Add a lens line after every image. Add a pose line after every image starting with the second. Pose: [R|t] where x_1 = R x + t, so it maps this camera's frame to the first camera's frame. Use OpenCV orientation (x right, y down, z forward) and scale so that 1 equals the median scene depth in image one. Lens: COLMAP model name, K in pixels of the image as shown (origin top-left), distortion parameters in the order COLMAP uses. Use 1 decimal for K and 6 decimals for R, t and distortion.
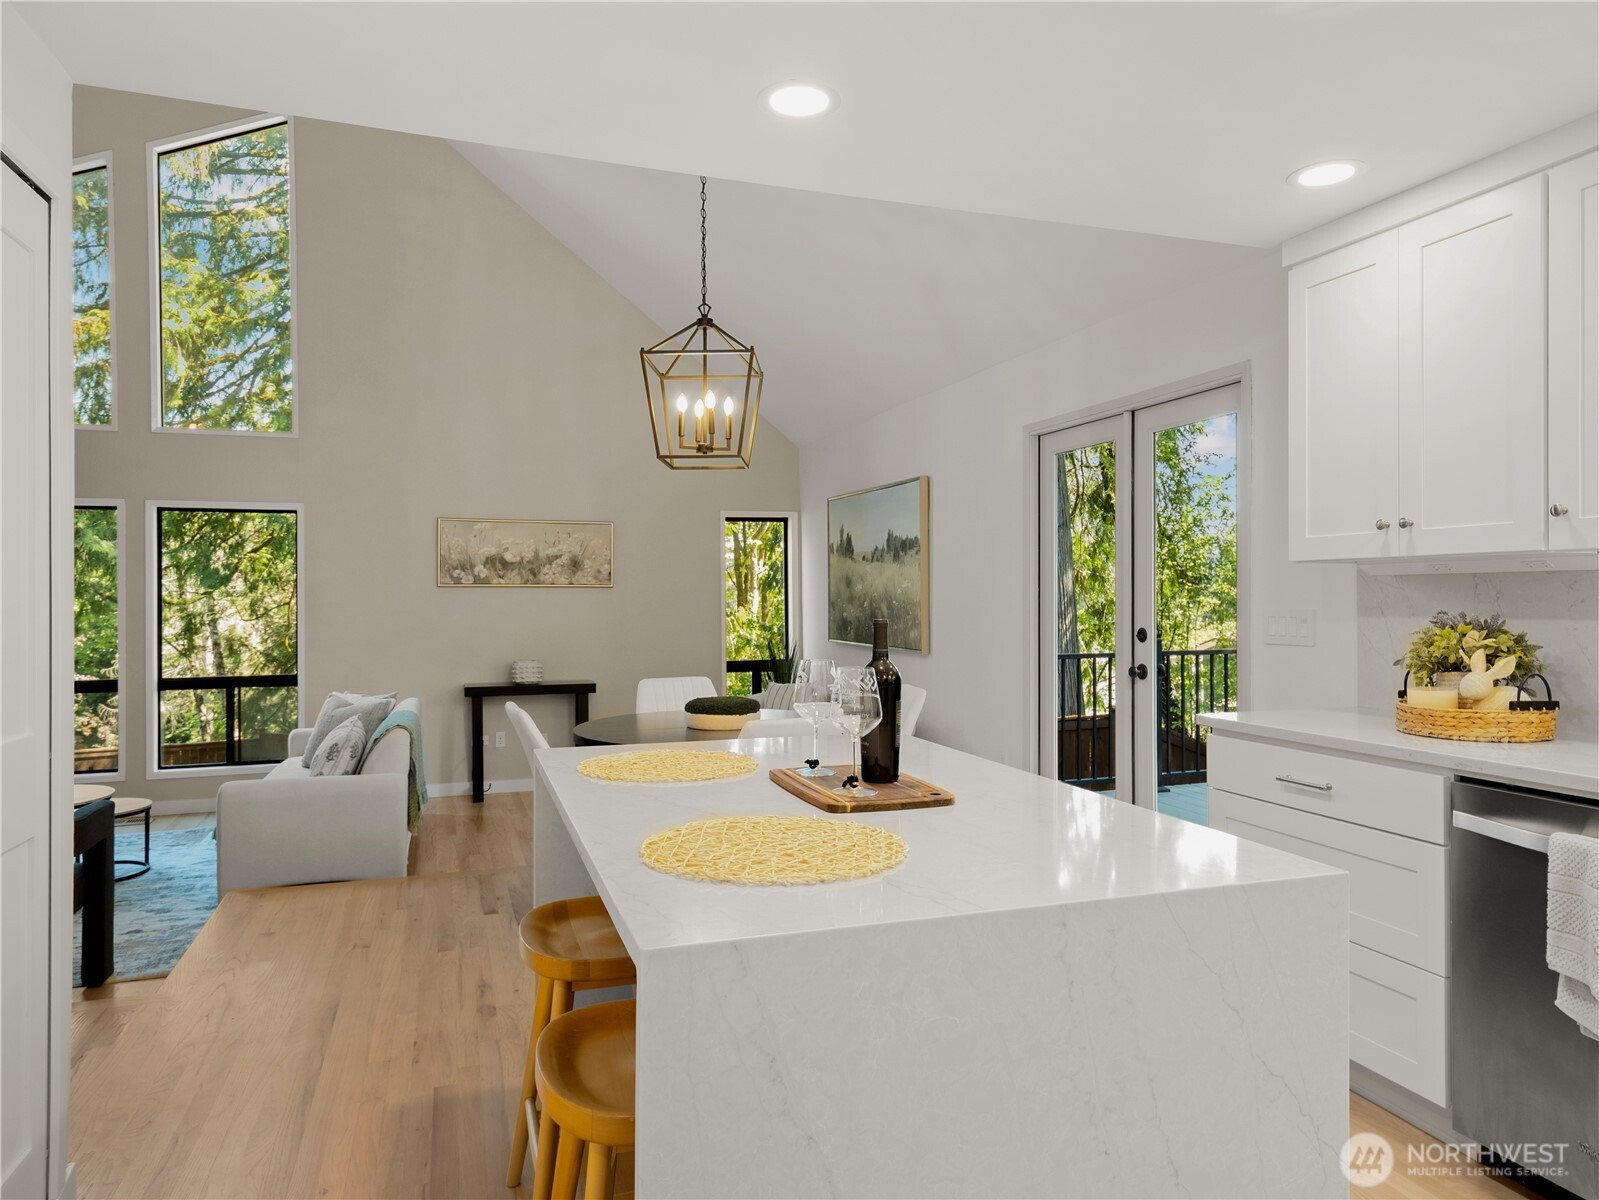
lens RADIAL K [[1024.4, 0, 799.5], [0, 1024.4, 600.0], [0, 0, 1]] dist [0.012457, -0.003508]
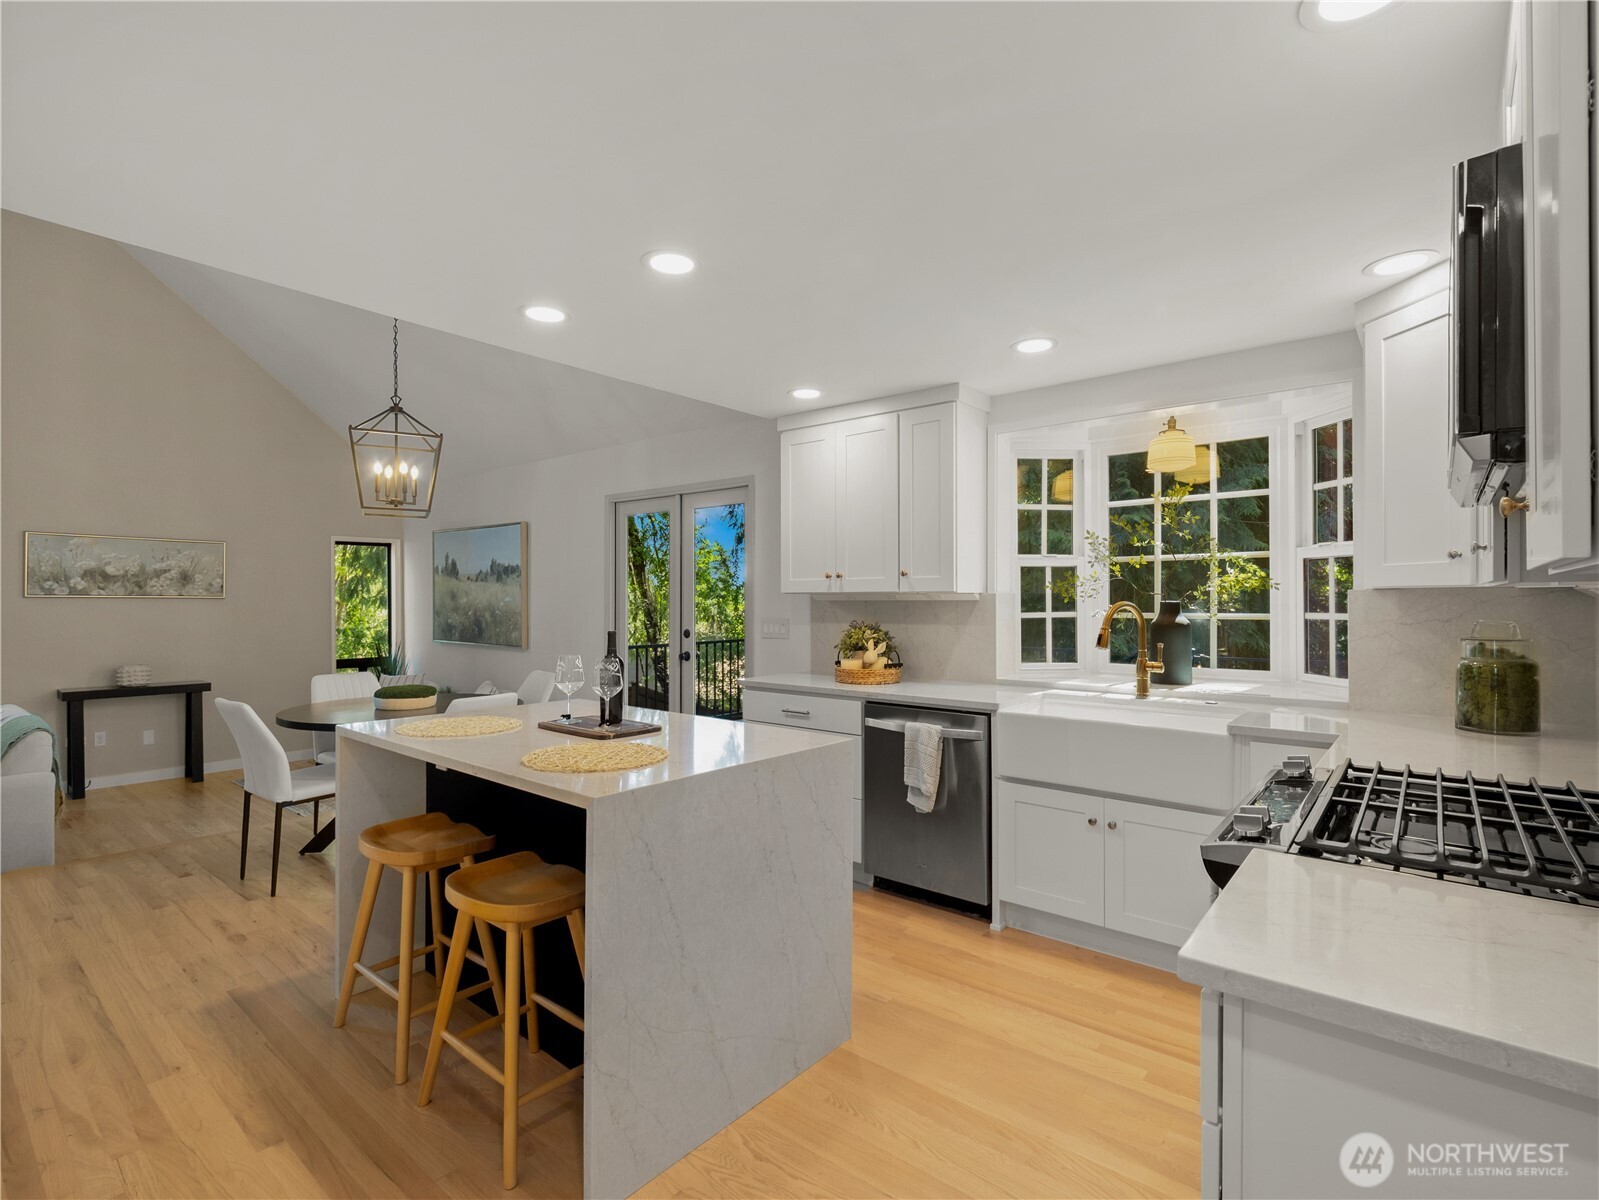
lens RADIAL K [[769.1, 0, 804.8], [0, 769.1, 603.6], [0, 0, 1]] dist [-0.007592, -0.001179]
pose [[0.849518, 0.002296, 0.527555, -0.144423], [-0.001771, 0.999997, -0.001501, -0.011417], [-0.527557, 0.000341, 0.849520, -0.126831]]
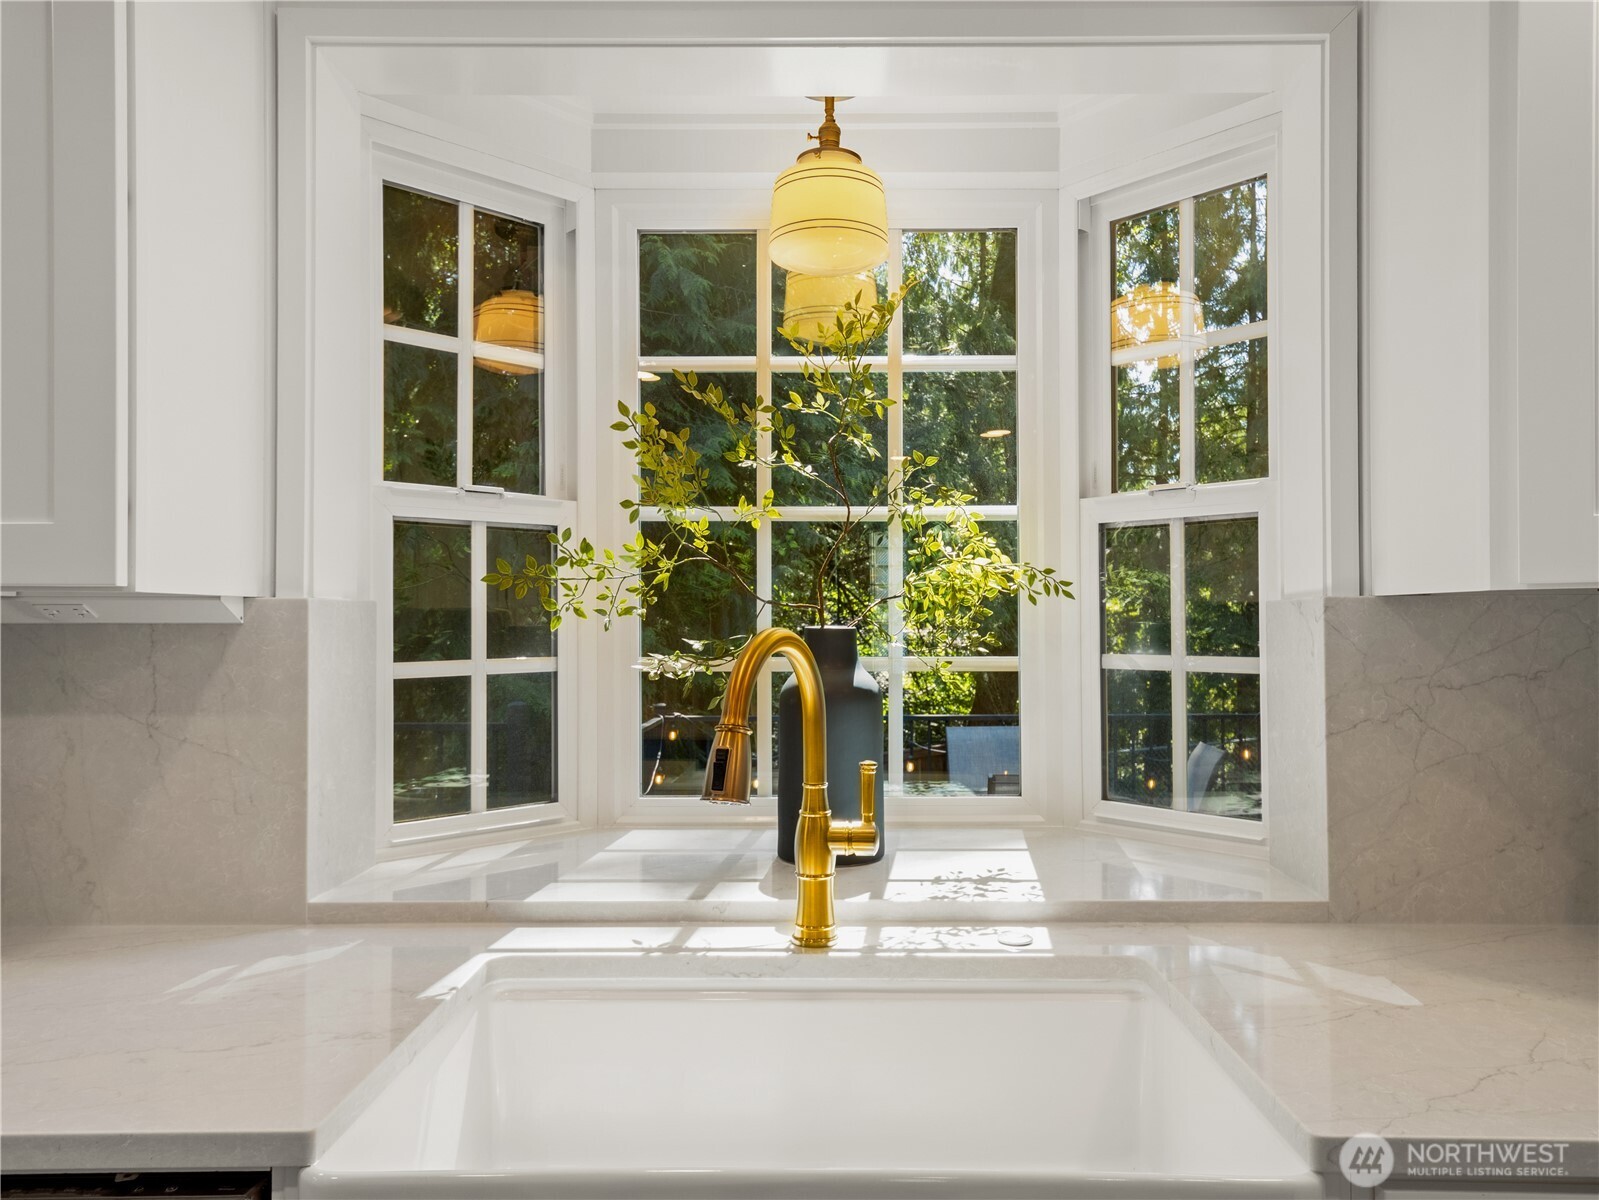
lens RADIAL K [[1112.1, 0, 799.5], [0, 1112.1, 600.0], [0, 0, 1]] dist [0.059776, 0.000180]
pose [[0.350053, 0.026136, 0.936365, 0.204355], [0.002790, 0.999577, -0.028944, -0.013616], [-0.936726, 0.012744, 0.349832, 0.213923]]
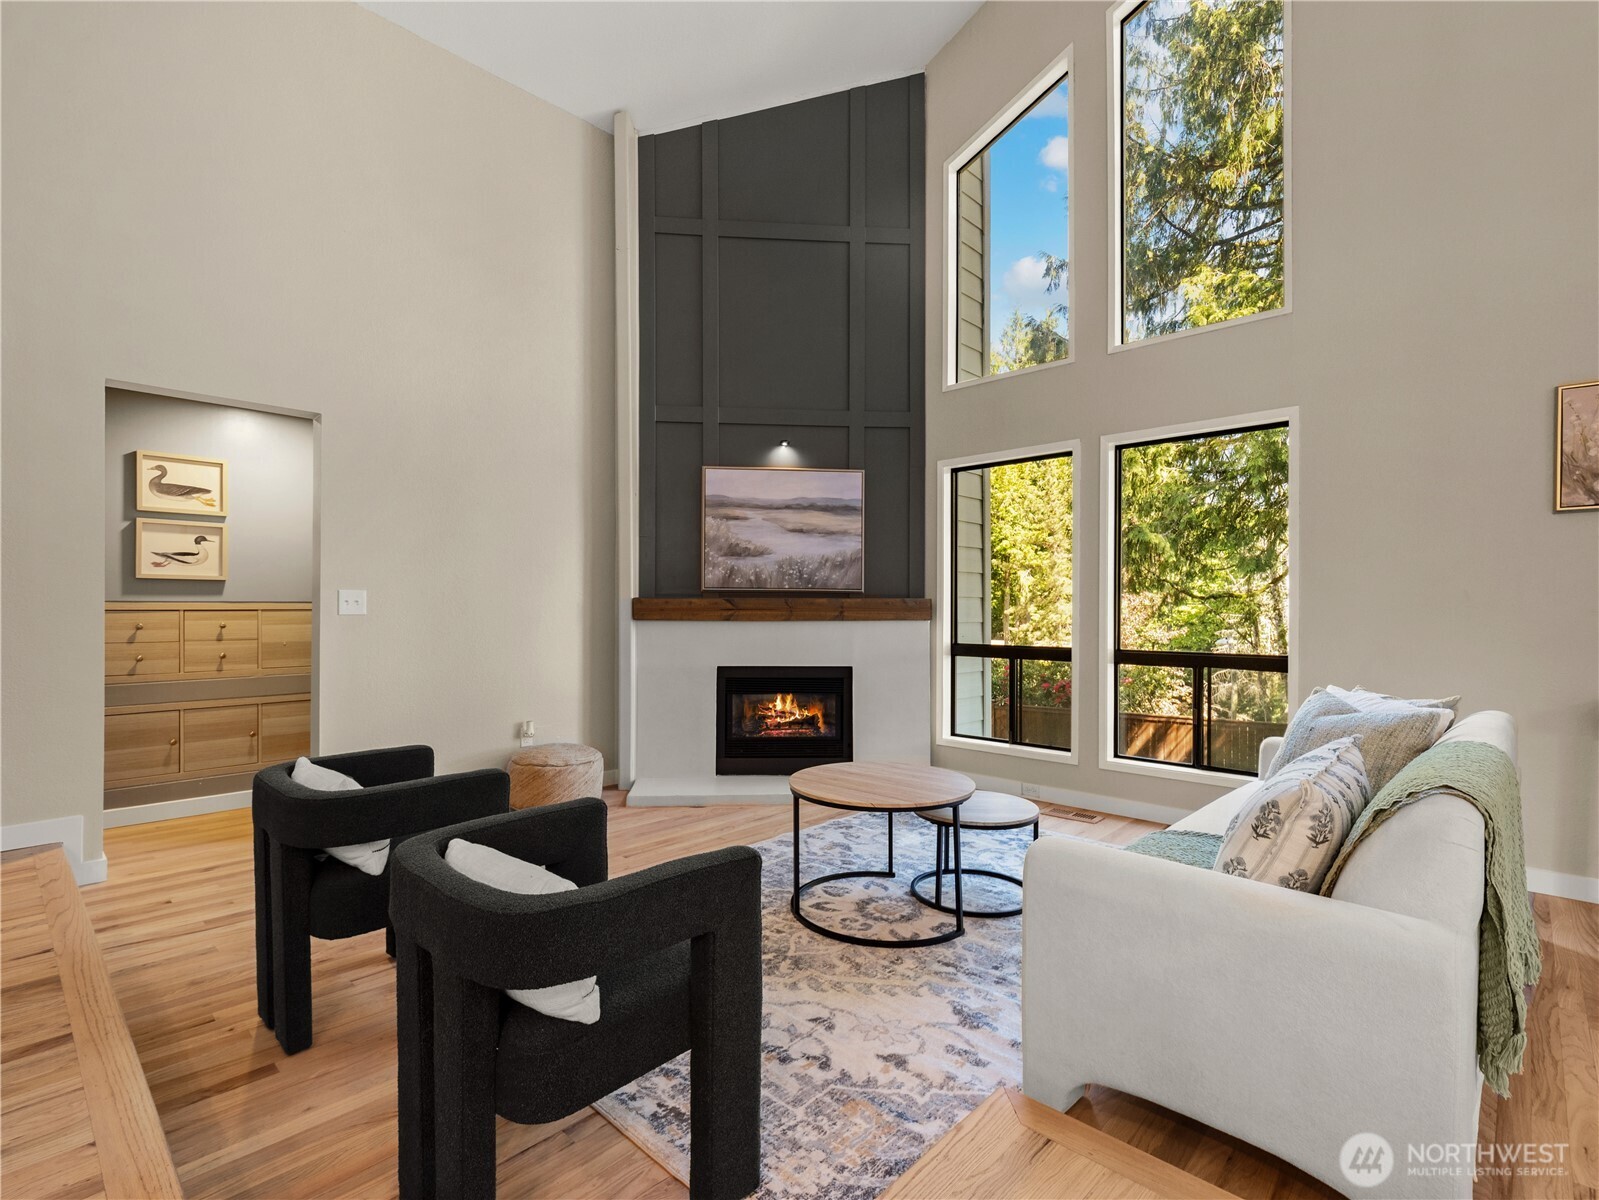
lens RADIAL K [[775.5, 0, 795.5], [0, 775.5, 602.5], [0, 0, 1]] dist [0.002456, -0.000587]
pose [[0.456503, 0.001546, -0.889720, -0.278326], [-0.005331, 0.999985, -0.000997, 0.062629], [0.889706, 0.005198, 0.456505, 0.742472]]
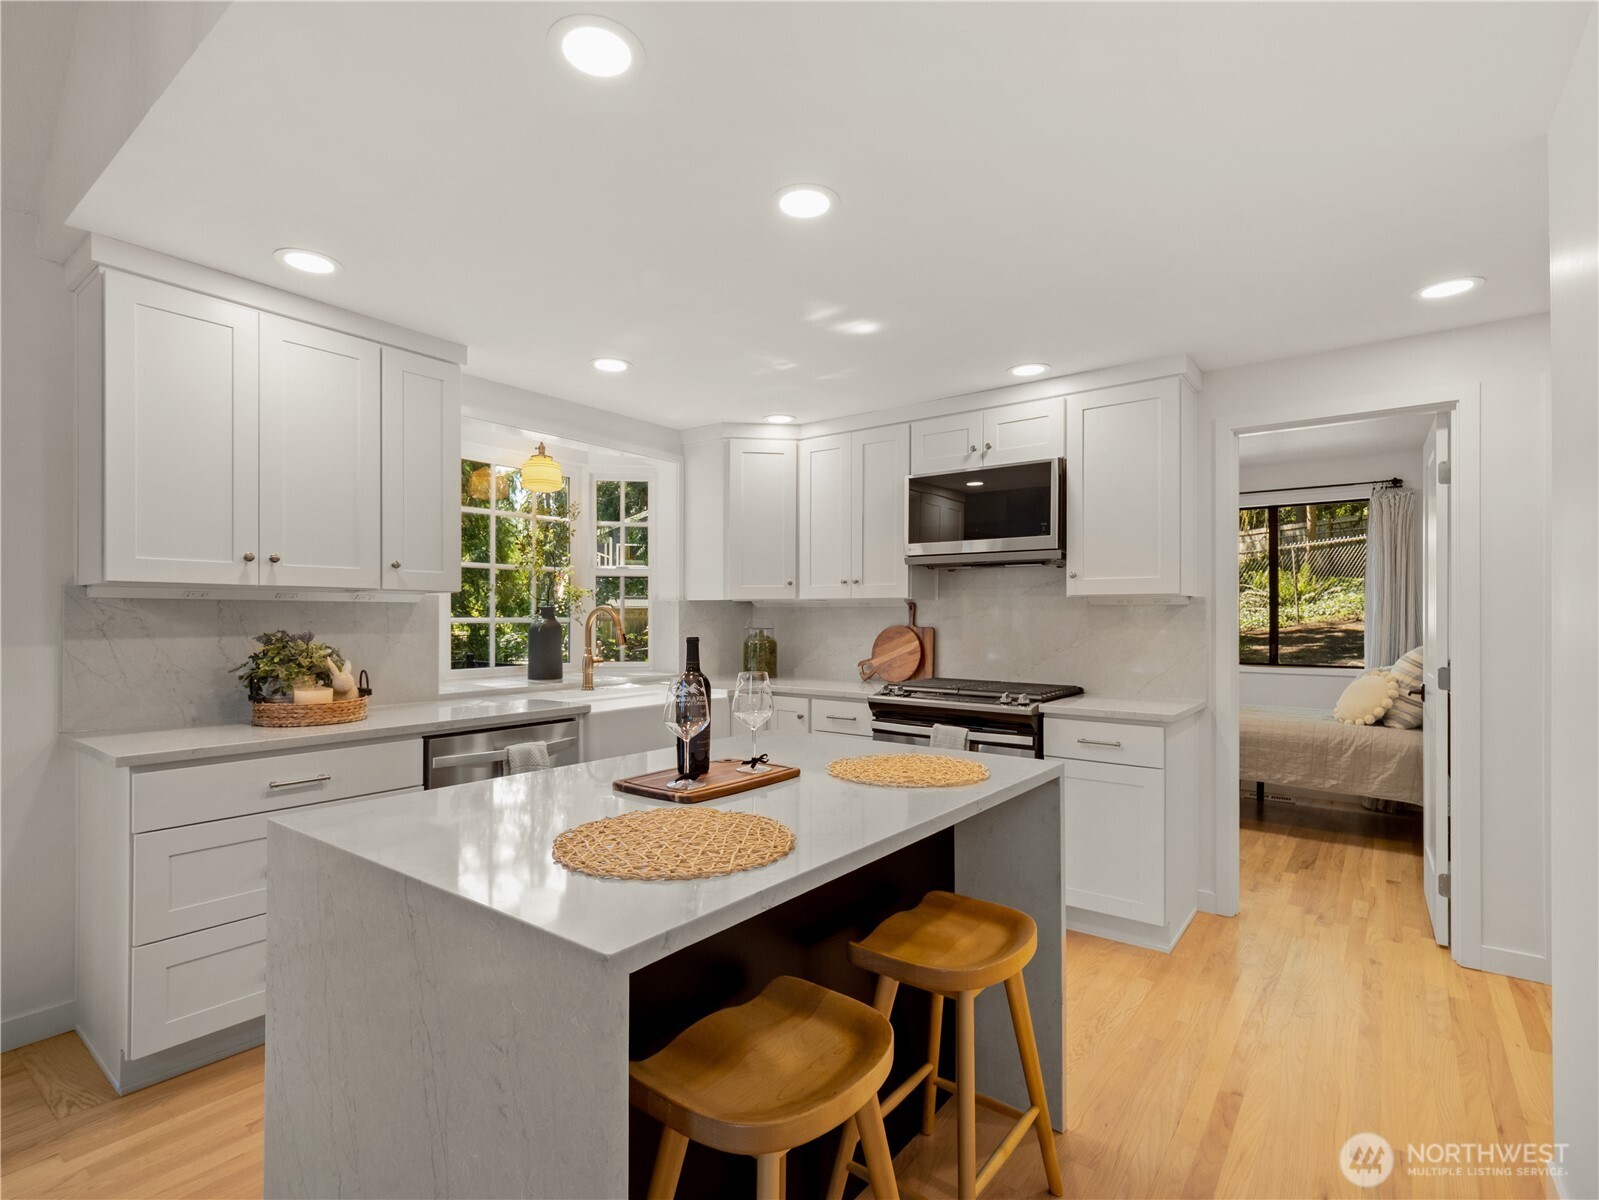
lens RADIAL K [[779.1, 0, 794.3], [0, 779.1, 615.0], [0, 0, 1]] dist [0.005711, 0.000355]
pose [[-0.551339, 0.006624, 0.834255, -0.319347], [0.004423, 0.999978, -0.005017, -0.000405], [-0.834270, 0.000924, -0.551356, 0.602629]]
